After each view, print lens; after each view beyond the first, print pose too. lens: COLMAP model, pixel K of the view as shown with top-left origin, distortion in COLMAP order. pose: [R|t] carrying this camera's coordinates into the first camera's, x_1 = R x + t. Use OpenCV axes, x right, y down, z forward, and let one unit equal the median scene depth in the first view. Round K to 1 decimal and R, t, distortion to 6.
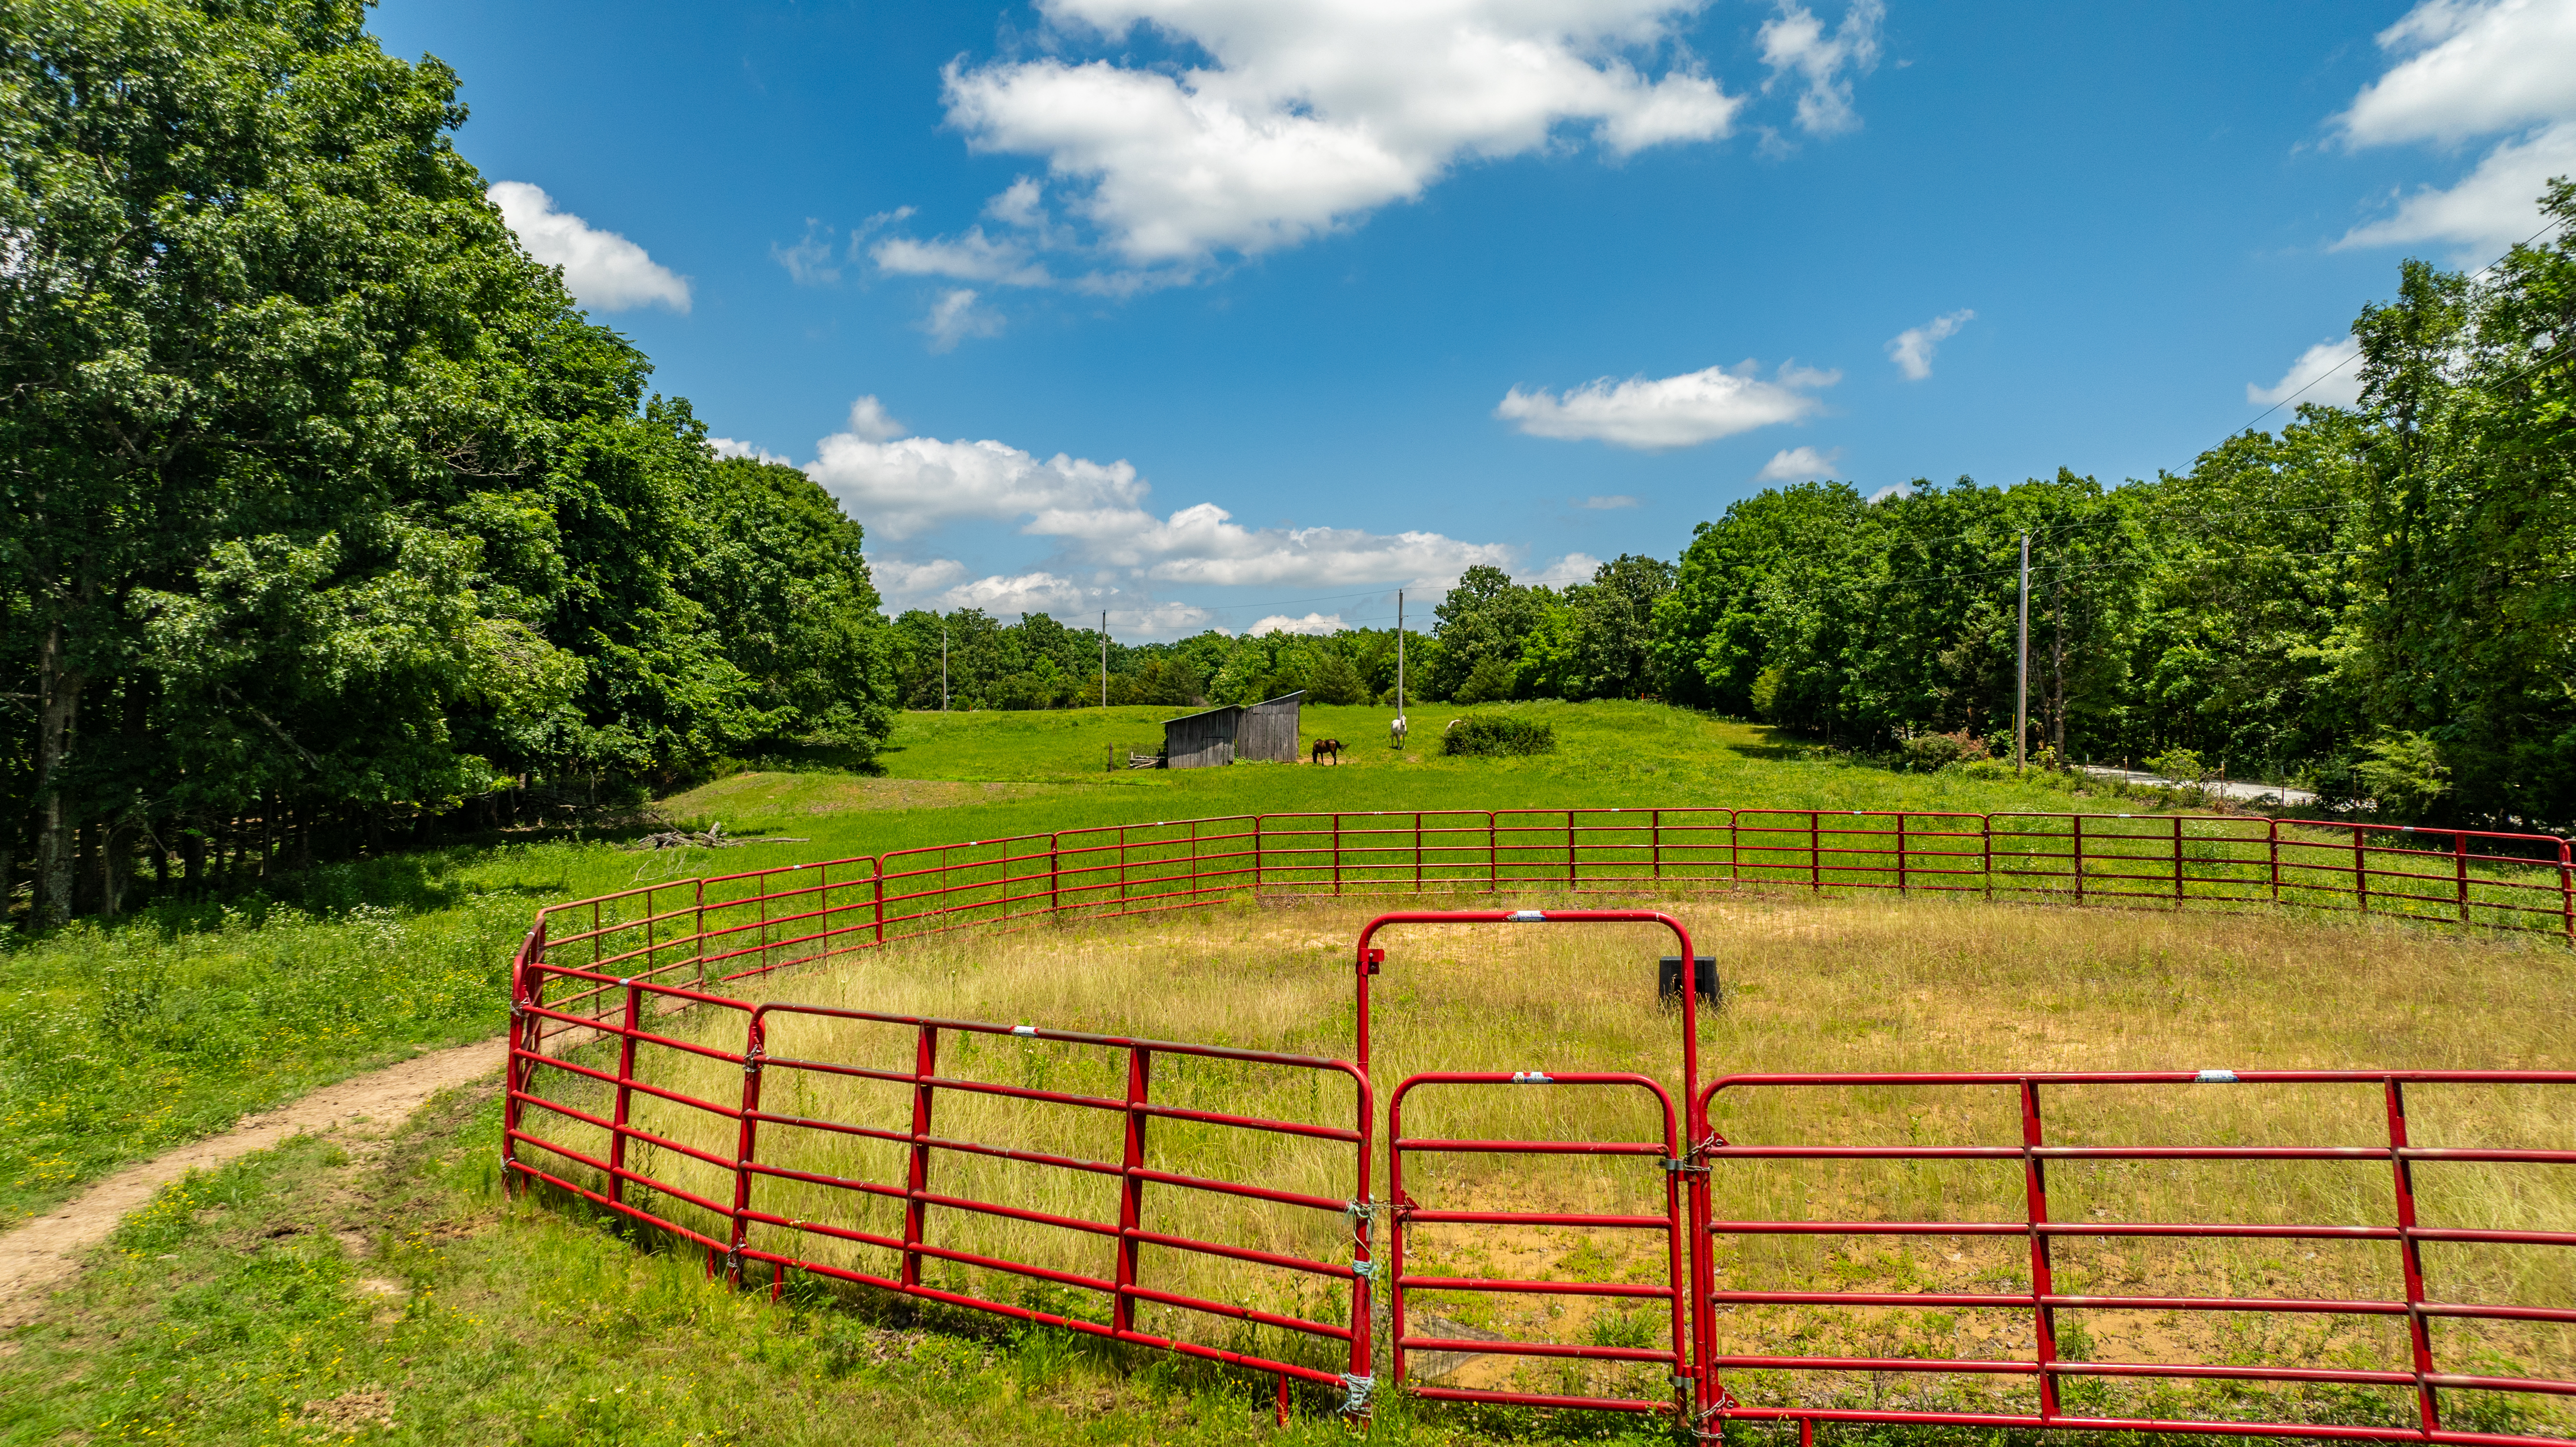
lens RADIAL K [[1793.9, 0, 1308.7], [0, 1793.9, 732.5], [0, 0, 1]] dist [-0.027517, 0.020985]
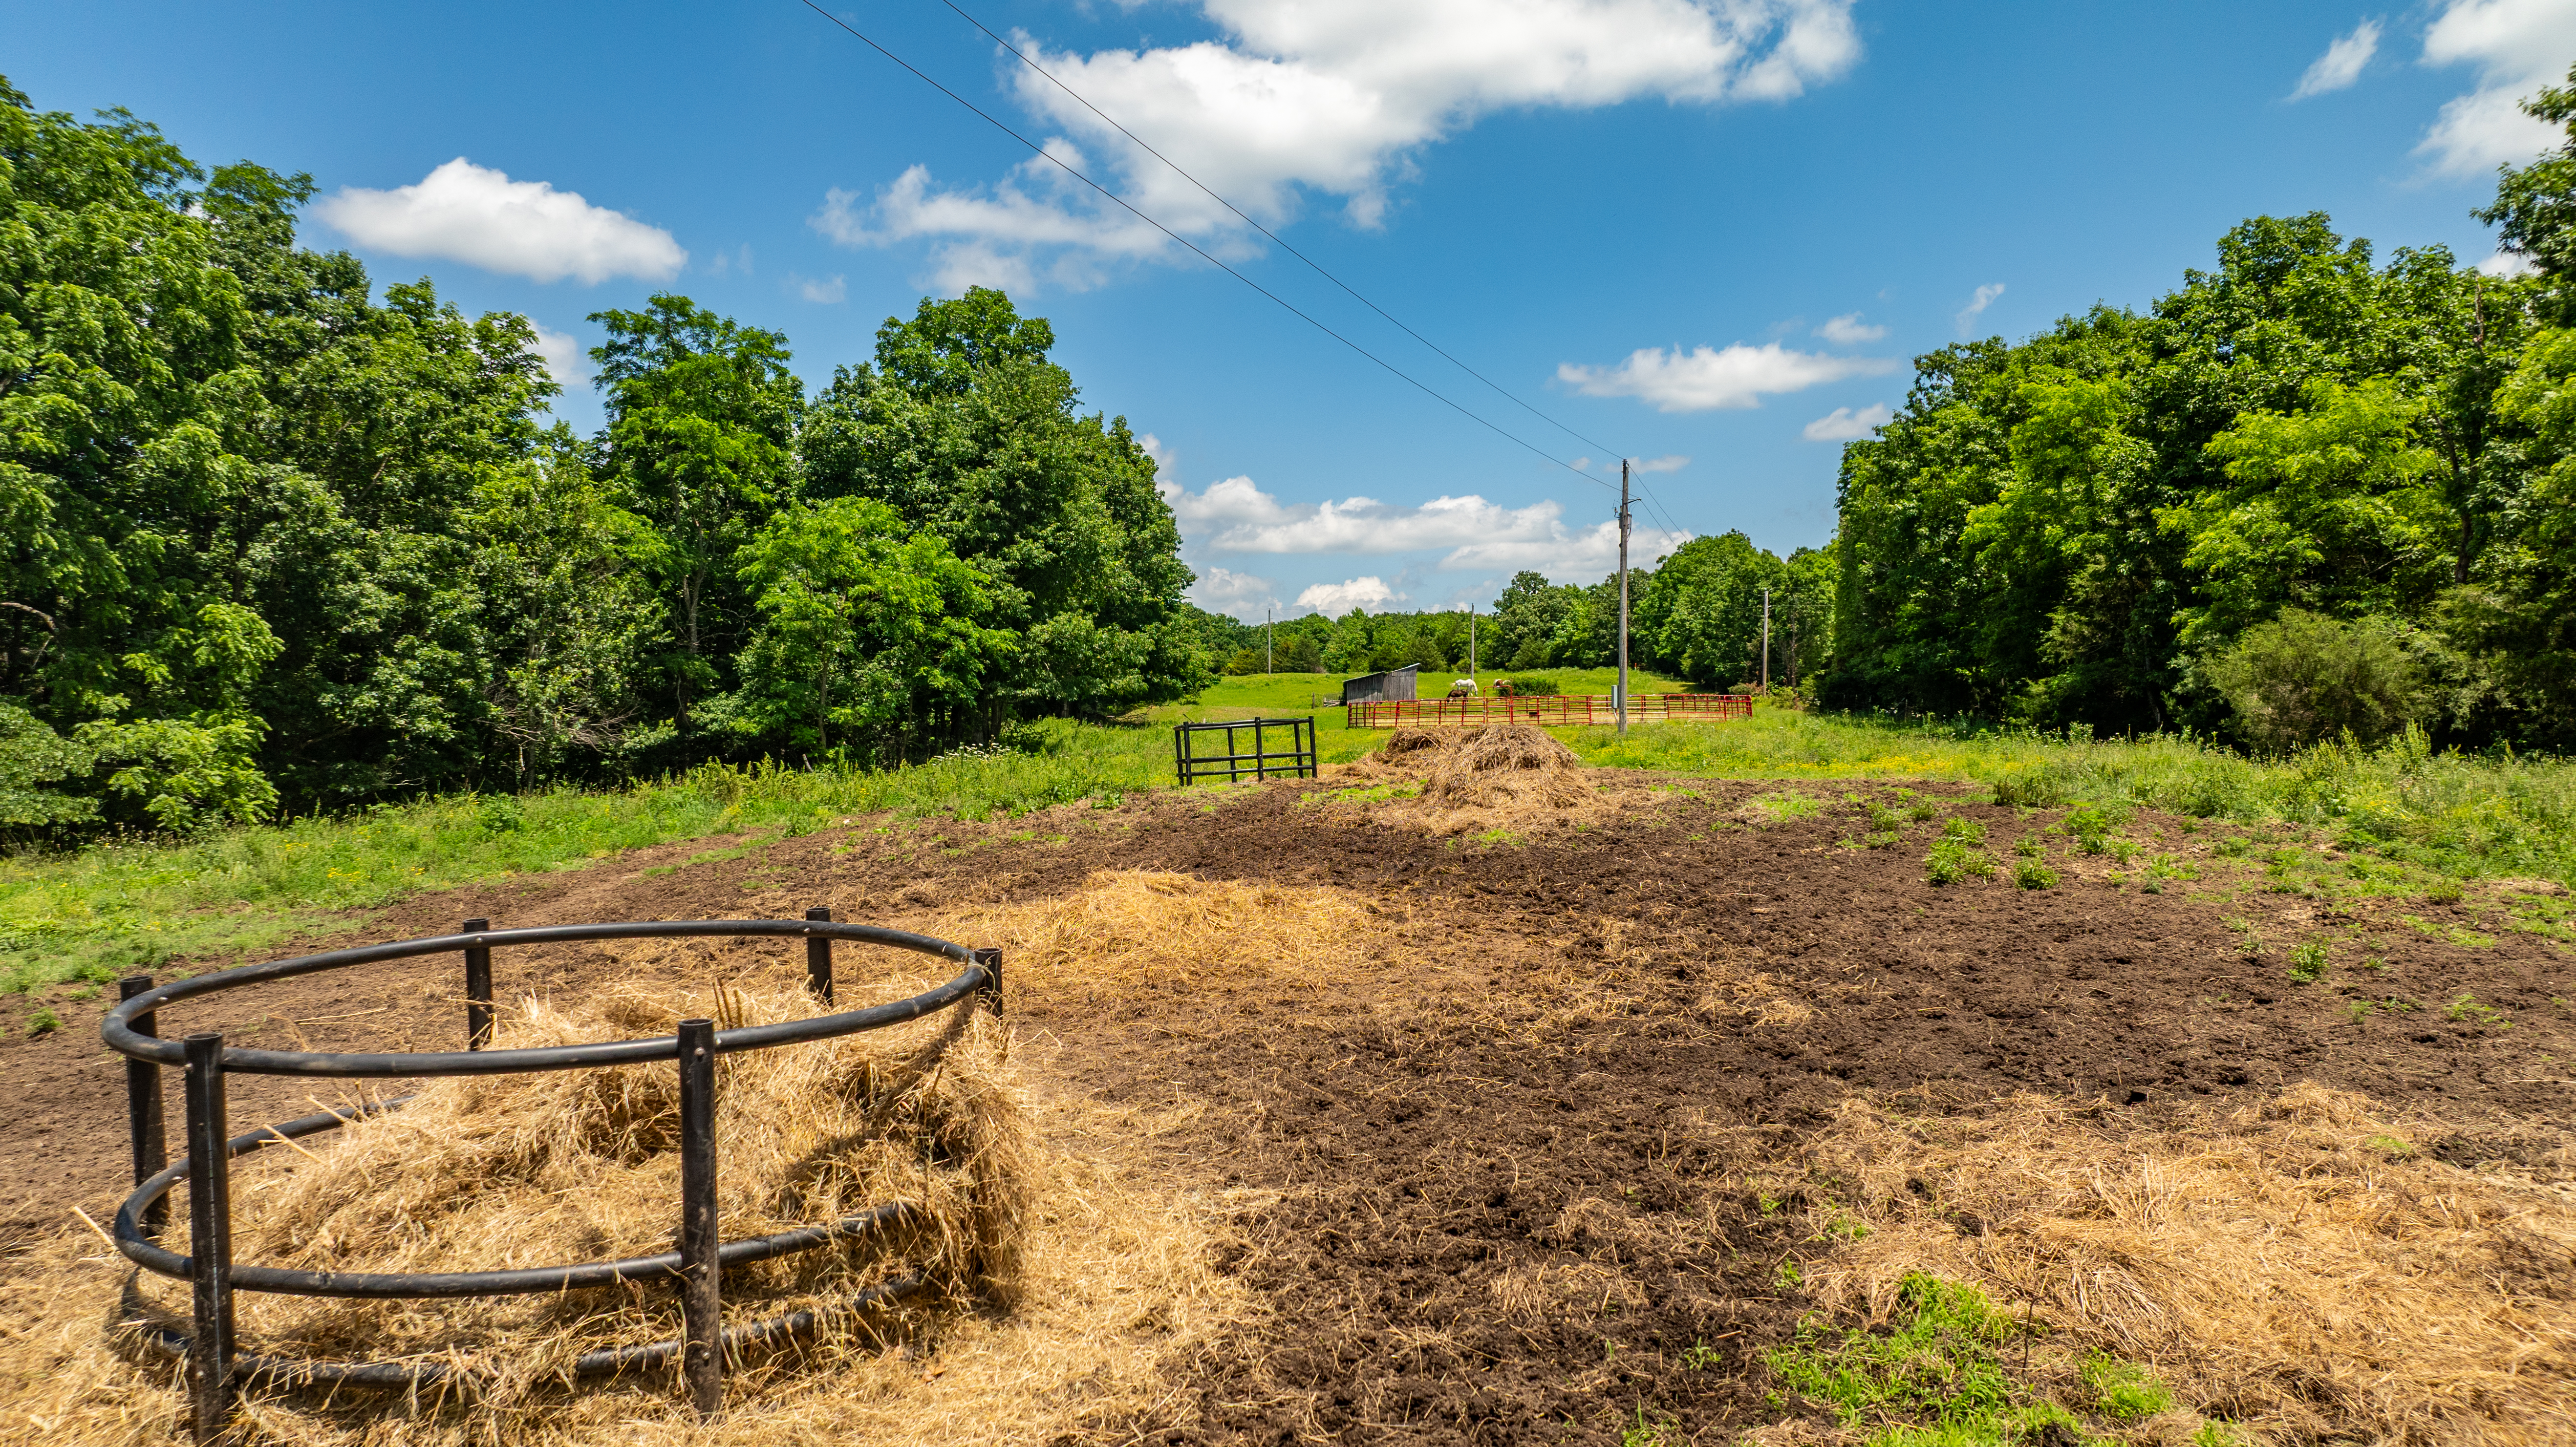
lens RADIAL K [[1793.9, 0, 1277.7], [0, 1793.9, 725.5], [0, 0, 1]] dist [-0.027517, 0.020985]
pose [[0.998711, -0.003573, -0.050623, -0.032096], [0.004277, 0.999896, 0.013797, 0.007942], [0.050568, -0.013996, 0.998623, -0.475919]]
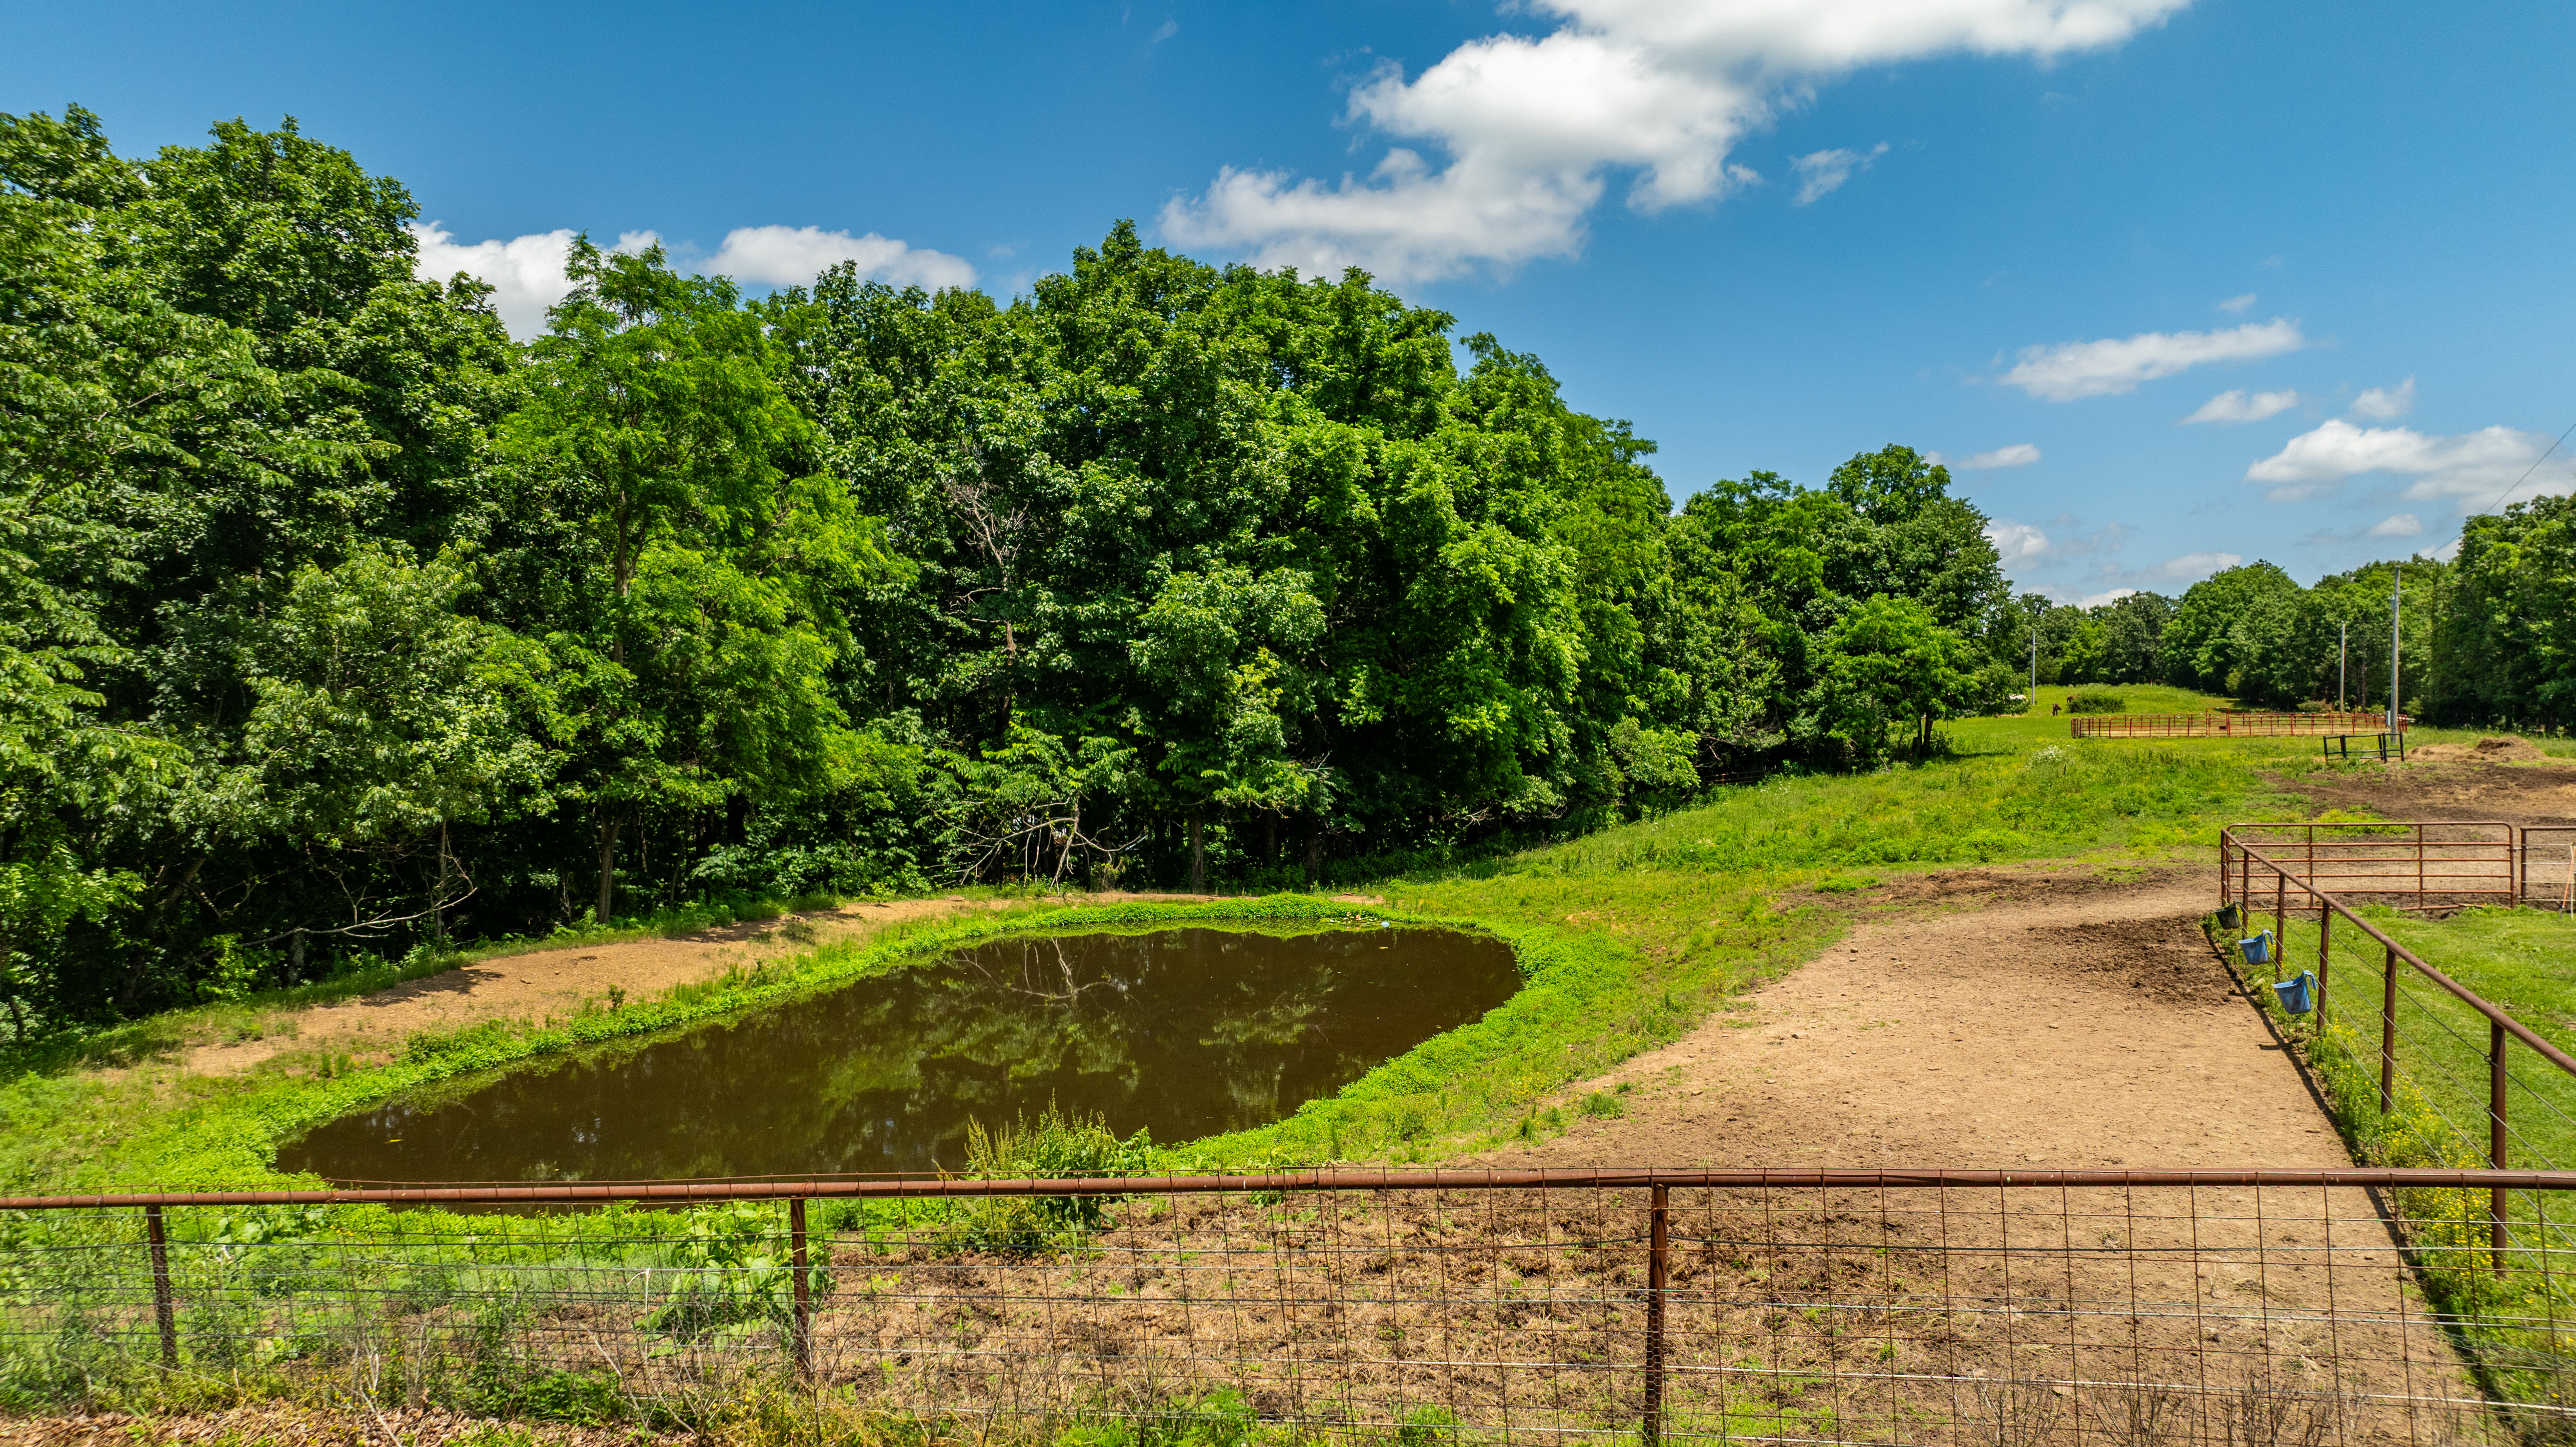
lens RADIAL K [[1811.9, 0, 1298.5], [0, 1811.9, 725.2], [0, 0, 1]] dist [-0.007859, -0.001029]
pose [[0.973637, 0.001192, -0.228101, -0.184359], [0.000836, 0.999961, 0.008794, 0.004540], [0.228103, -0.008753, 0.973598, -0.738351]]
